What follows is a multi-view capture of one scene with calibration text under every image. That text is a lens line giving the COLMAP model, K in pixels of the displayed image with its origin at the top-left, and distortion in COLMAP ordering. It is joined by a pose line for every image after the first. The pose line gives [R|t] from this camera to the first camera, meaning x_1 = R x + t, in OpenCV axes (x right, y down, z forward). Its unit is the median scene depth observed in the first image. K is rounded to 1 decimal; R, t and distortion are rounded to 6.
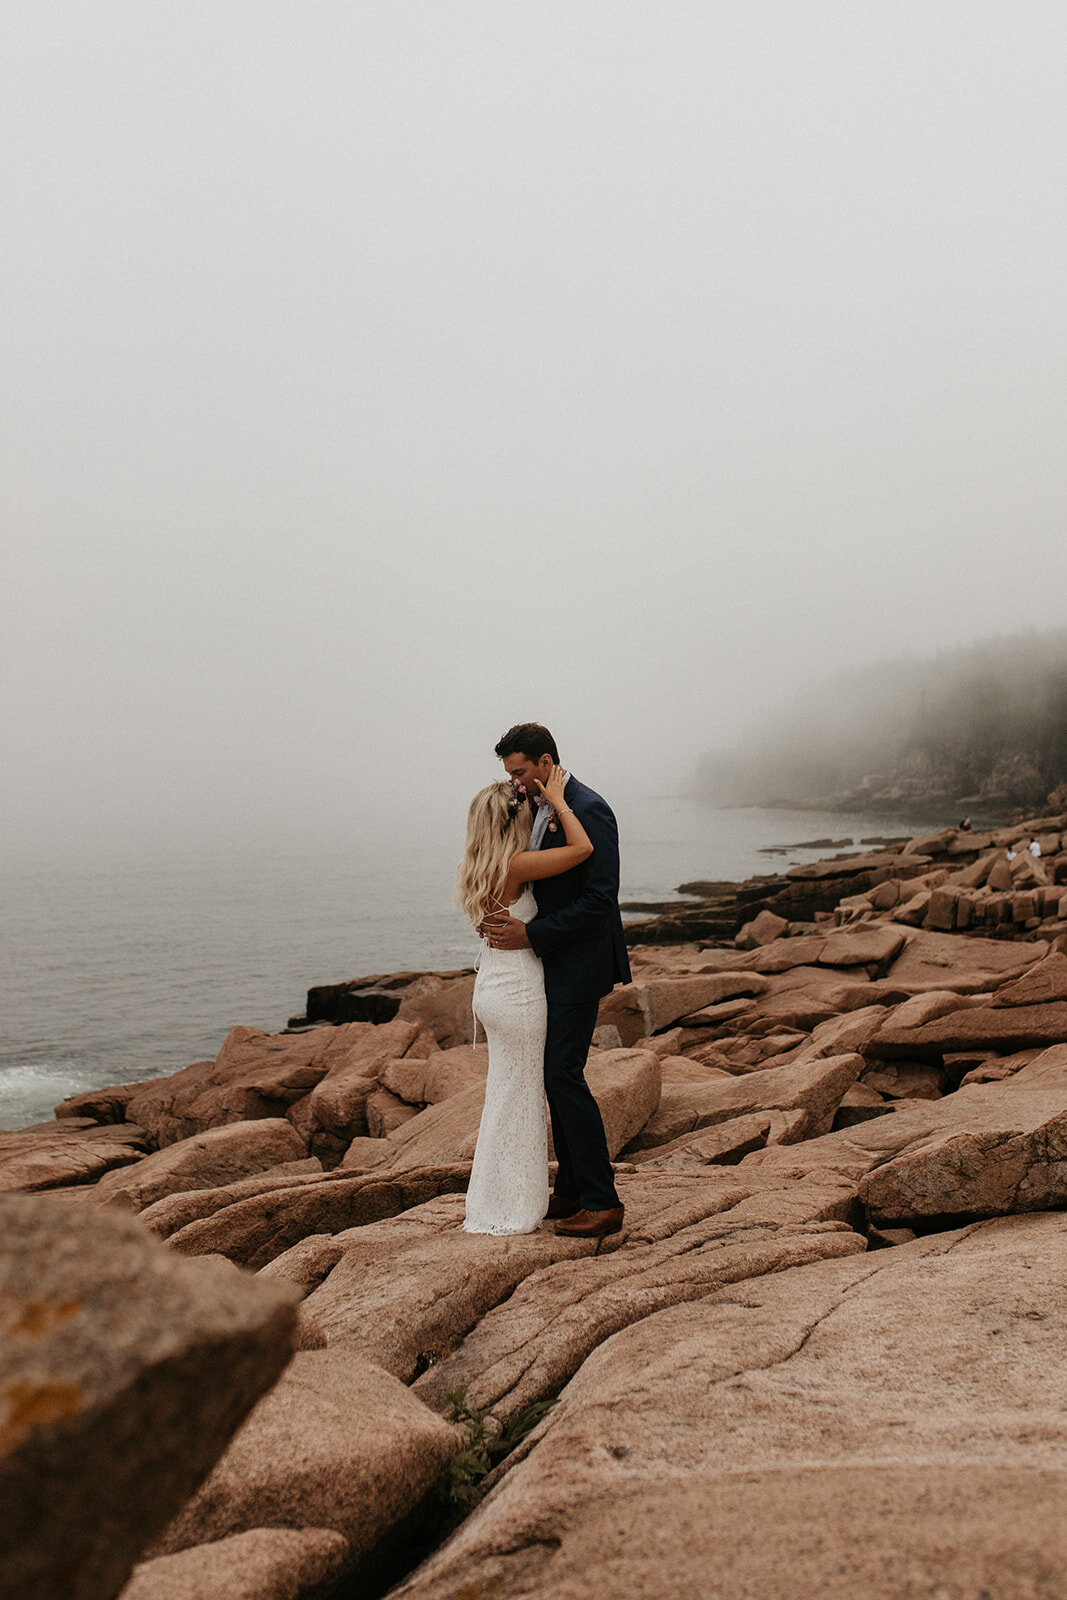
lens RADIAL K [[1498.9, 0, 533.8], [0, 1498.9, 798.6], [0, 0, 1]] dist [-0.002488, 0.001253]
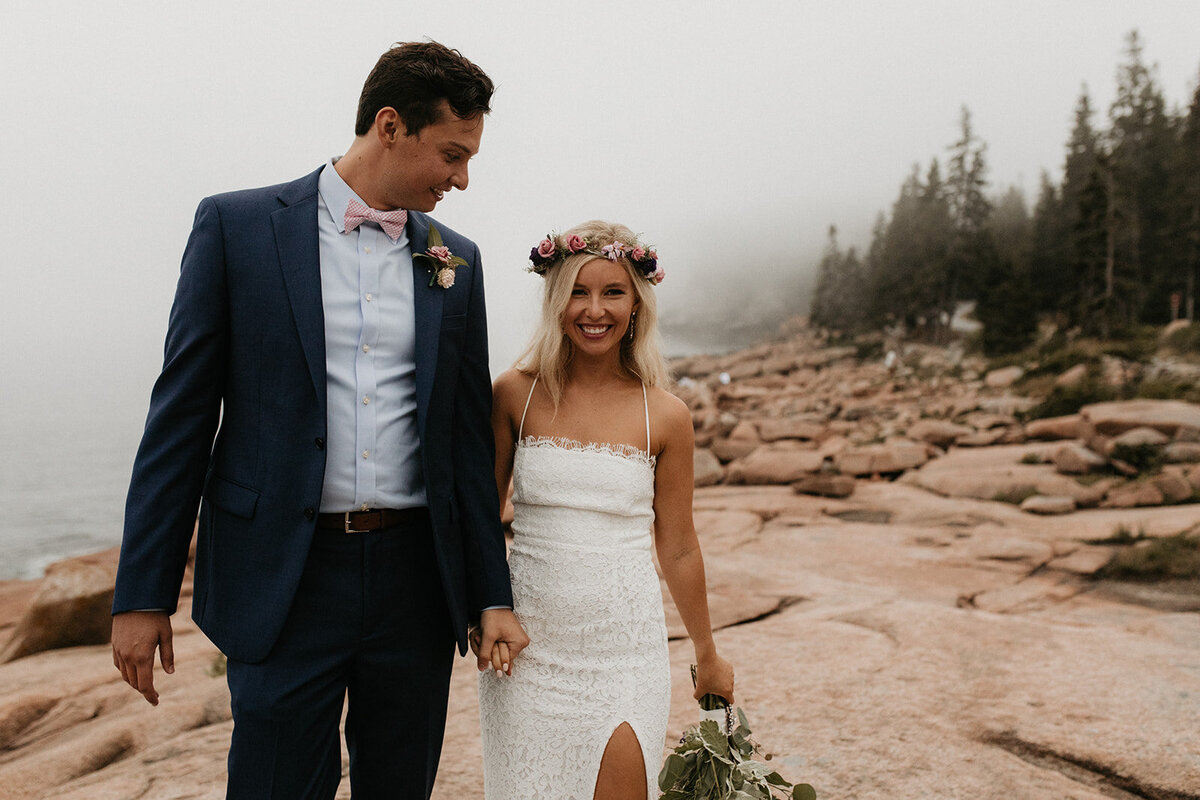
lens RADIAL K [[1155.8, 0, 600.0], [0, 1155.8, 401.1], [0, 0, 1]] dist [-0.005276, 0.007027]
pose [[0.987074, -0.009933, 0.159959, 0.114258], [-0.001162, 0.997608, 0.069120, -0.096108], [-0.160263, -0.068413, 0.984701, -0.497177]]
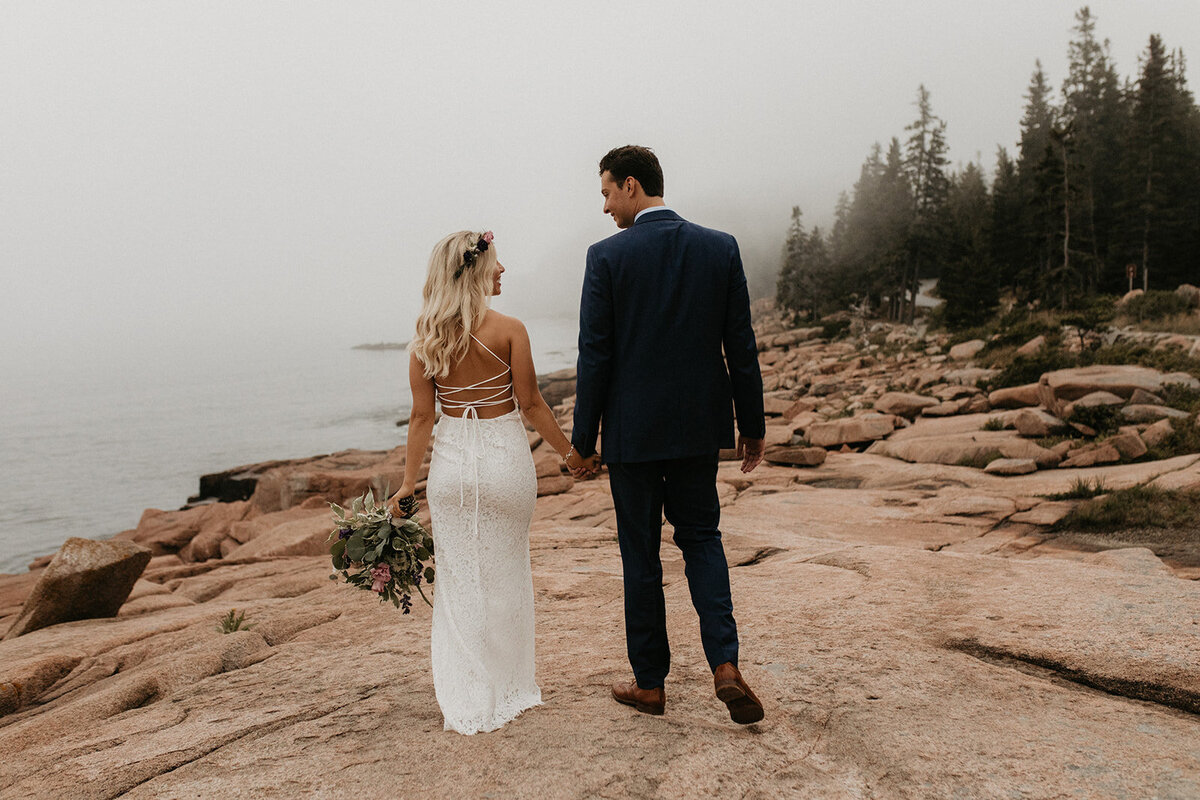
lens RADIAL K [[1142.4, 0, 598.6], [0, 1142.4, 400.6], [0, 0, 1]] dist [-0.002676, 0.004712]
pose [[0.982409, -0.040866, 0.182215, 0.106408], [0.026504, 0.996396, 0.080570, -0.088149], [-0.184851, -0.074324, 0.979952, -0.516925]]
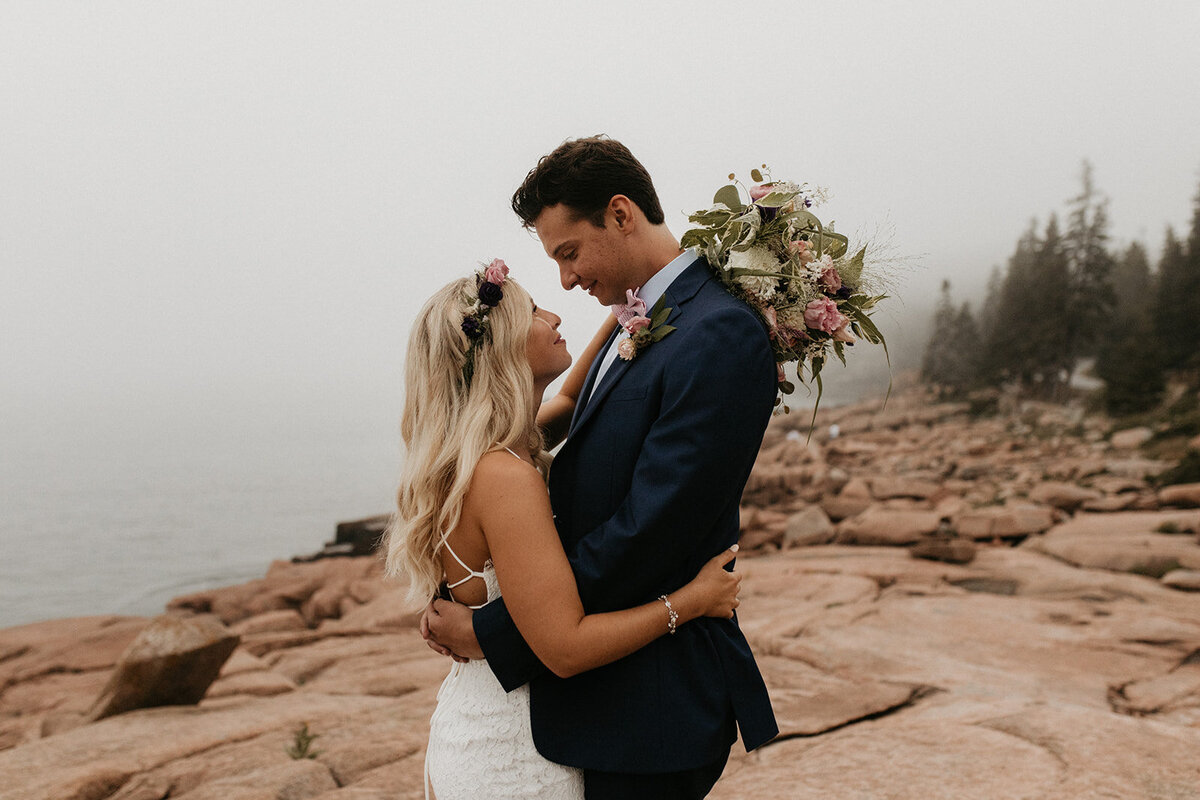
lens RADIAL K [[1135.7, 0, 586.6], [0, 1135.7, 399.7], [0, 0, 1]] dist [-0.004143, -0.000099]
pose [[0.998353, 0.015150, 0.055326, 0.117309], [-0.016601, 0.999528, 0.025855, -0.098726], [-0.054908, -0.026730, 0.998134, -0.454461]]
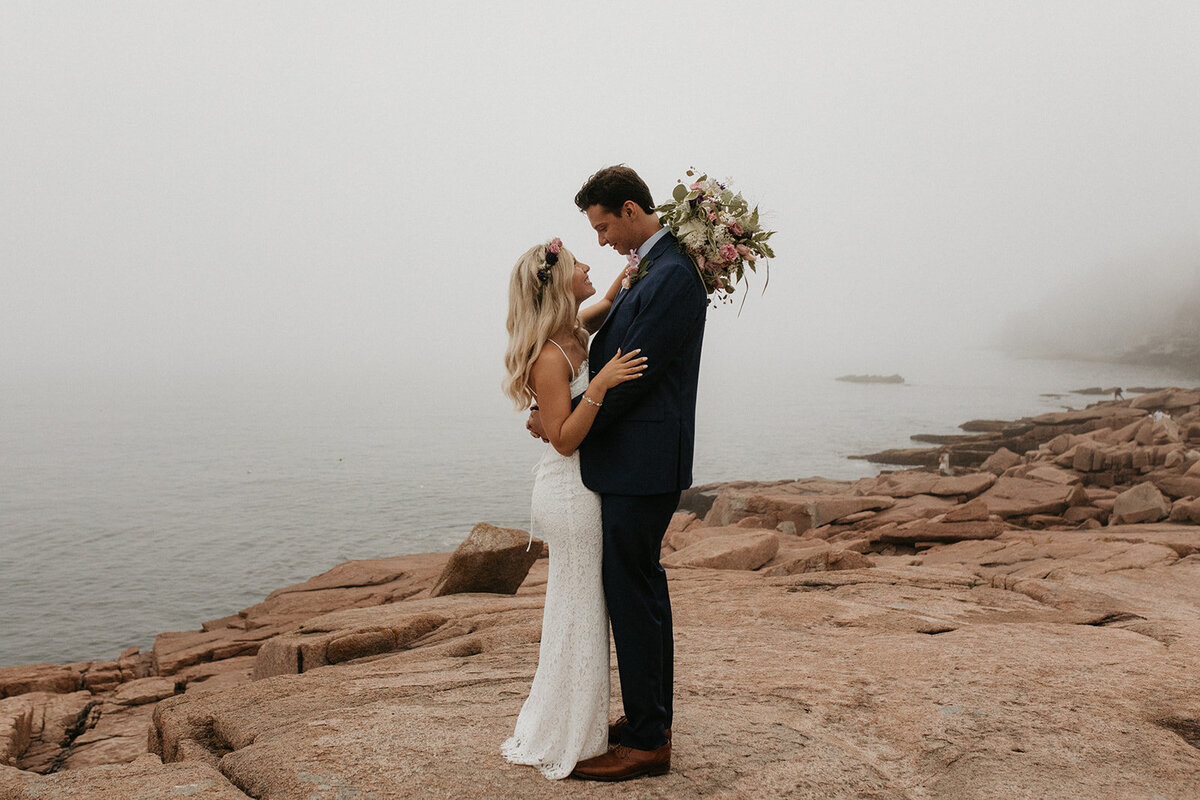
lens RADIAL K [[1124.2, 0, 597.1], [0, 1124.2, 402.1], [0, 0, 1]] dist [-0.002488, 0.001253]
pose [[0.971036, 0.027915, -0.237298, 0.171231], [-0.015715, 0.998463, 0.053151, -0.089718], [0.238417, -0.047882, 0.969982, -0.544573]]
